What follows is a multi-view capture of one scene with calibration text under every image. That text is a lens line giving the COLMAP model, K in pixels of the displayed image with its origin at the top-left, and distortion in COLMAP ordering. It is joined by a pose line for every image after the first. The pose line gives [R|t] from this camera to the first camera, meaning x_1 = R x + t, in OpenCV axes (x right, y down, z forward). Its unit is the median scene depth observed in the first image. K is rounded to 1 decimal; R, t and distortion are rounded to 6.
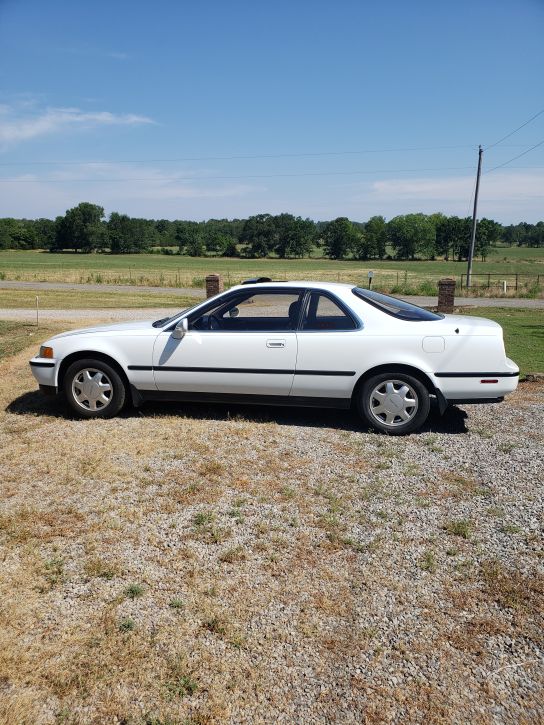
lens RADIAL K [[548.5, 0, 272.0], [0, 548.5, 362.5], [0, 0, 1]] dist [0.063229, -0.080416]
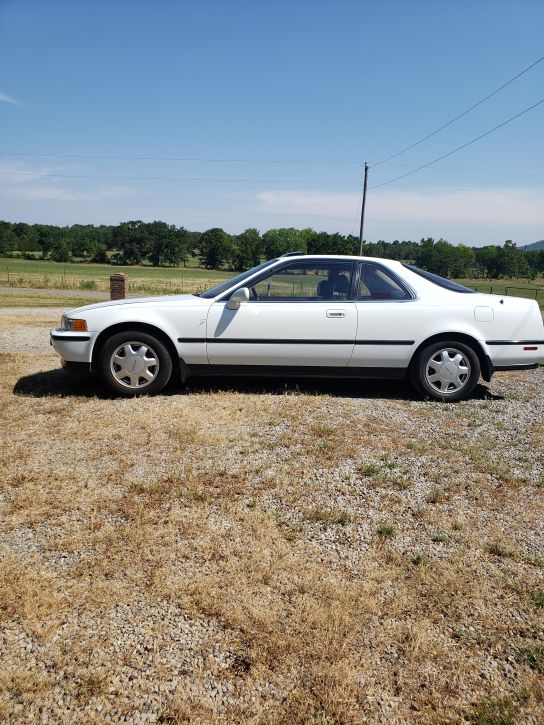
lens RADIAL K [[548.5, 0, 272.0], [0, 548.5, 362.5], [0, 0, 1]] dist [0.063229, -0.080416]
pose [[0.974400, -0.012087, 0.224494, -0.311009], [0.016161, 0.999736, -0.016318, 0.064100], [-0.224238, 0.019528, 0.974339, 0.054523]]
